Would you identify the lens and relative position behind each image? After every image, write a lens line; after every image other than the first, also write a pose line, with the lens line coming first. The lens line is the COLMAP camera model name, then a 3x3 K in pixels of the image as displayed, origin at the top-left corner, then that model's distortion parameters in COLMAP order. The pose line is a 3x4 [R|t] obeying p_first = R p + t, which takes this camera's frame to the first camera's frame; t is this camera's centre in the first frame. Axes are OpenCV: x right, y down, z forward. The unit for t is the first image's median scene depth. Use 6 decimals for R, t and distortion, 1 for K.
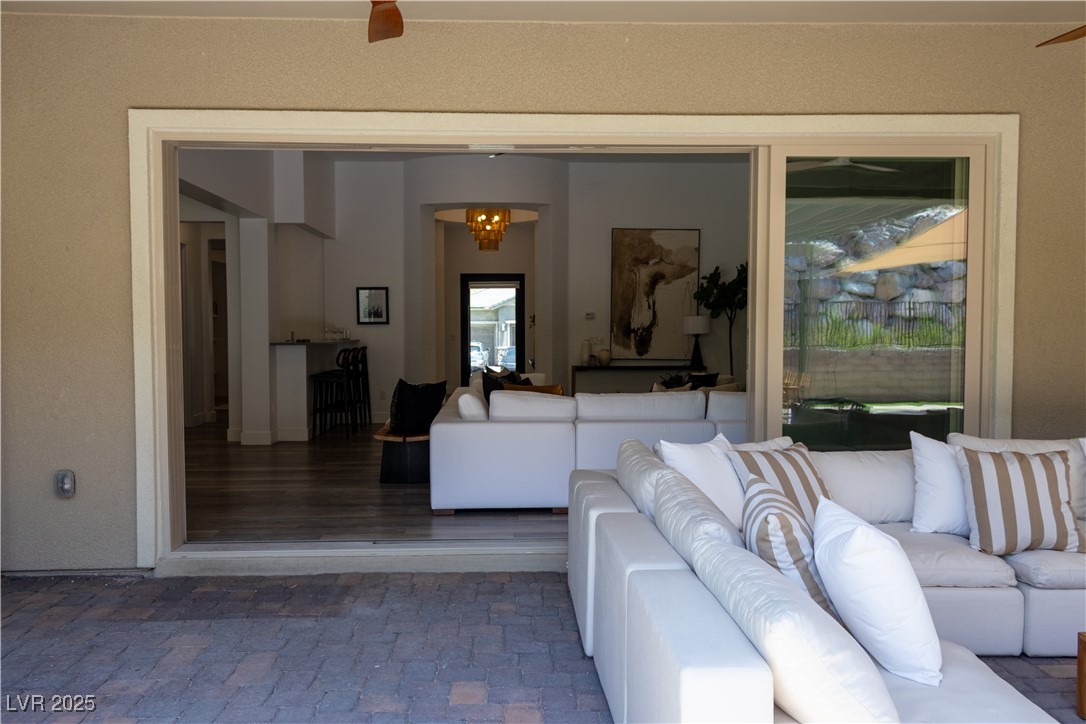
lens RADIAL K [[898.5, 0, 537.1], [0, 898.5, 365.8], [0, 0, 1]] dist [0.043911, -0.043099]
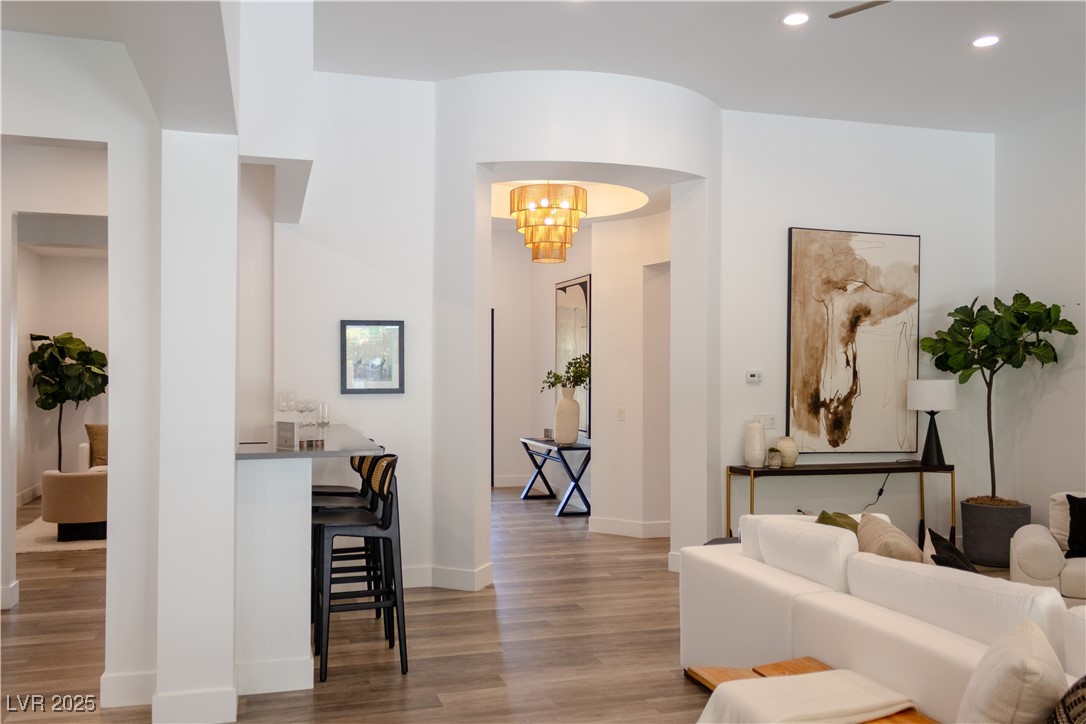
lens RADIAL K [[898.5, 0, 537.1], [0, 898.5, 365.8], [0, 0, 1]] dist [0.043911, -0.043099]
pose [[0.966252, 0.007112, 0.257502, -0.222739], [0.006610, 0.998605, -0.052382, -0.034291], [-0.257516, 0.052316, 0.964857, 0.484924]]
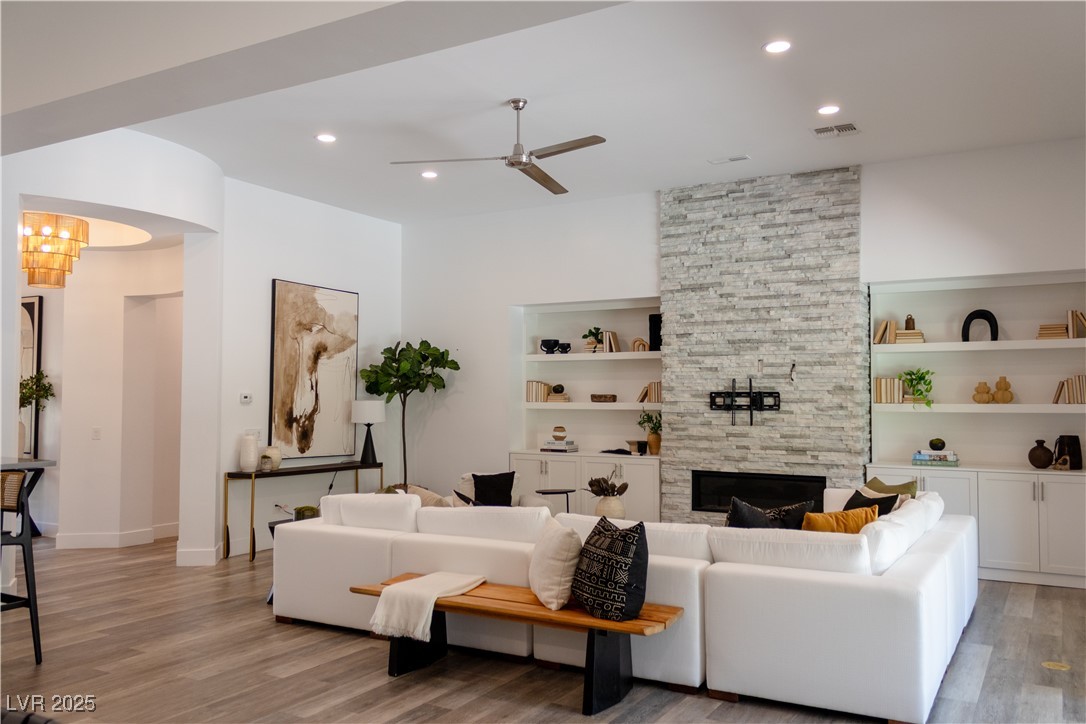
lens RADIAL K [[875.7, 0, 539.9], [0, 875.7, 373.0], [0, 0, 1]] dist [0.031099, -0.006761]
pose [[0.527782, 0.030365, 0.848837, -0.401139], [0.031180, 0.997995, -0.055087, -0.031212], [-0.848807, 0.055540, 0.525777, 0.449312]]
